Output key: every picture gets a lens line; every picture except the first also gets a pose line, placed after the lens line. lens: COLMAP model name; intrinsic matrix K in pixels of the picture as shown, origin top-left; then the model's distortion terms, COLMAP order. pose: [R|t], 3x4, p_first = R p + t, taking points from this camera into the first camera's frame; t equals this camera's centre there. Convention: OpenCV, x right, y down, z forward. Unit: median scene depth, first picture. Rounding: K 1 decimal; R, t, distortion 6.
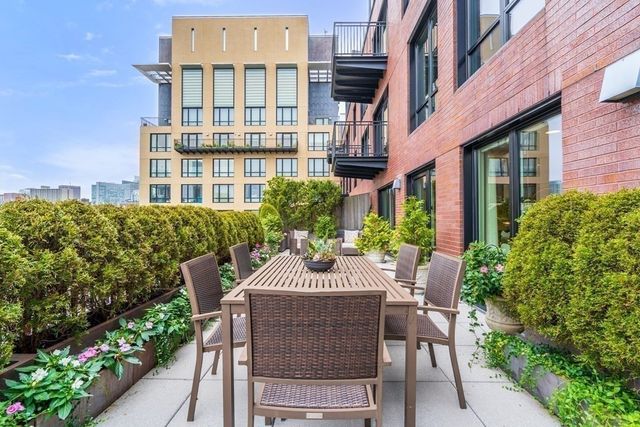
lens RADIAL K [[273.5, 0, 324.0], [0, 273.5, 215.9], [0, 0, 1]] dist [-0.011234, -0.000465]
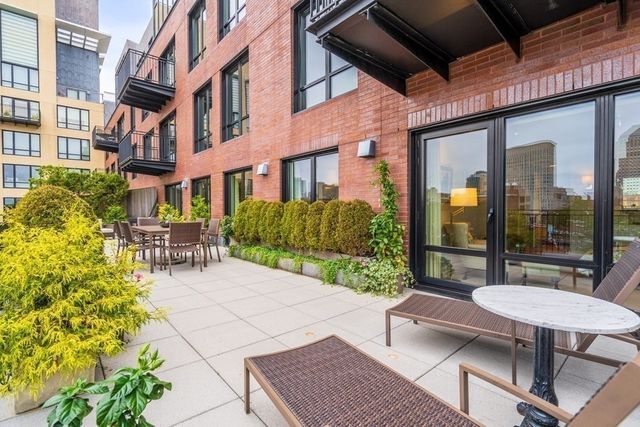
lens RADIAL K [[273.5, 0, 323.7], [0, 273.5, 212.2], [0, 0, 1]] dist [-0.011234, -0.000465]
pose [[0.709038, -0.011864, 0.705071, -0.099788], [-0.004080, 0.999773, 0.020926, -0.000185], [-0.705159, -0.017714, 0.708828, -0.240389]]
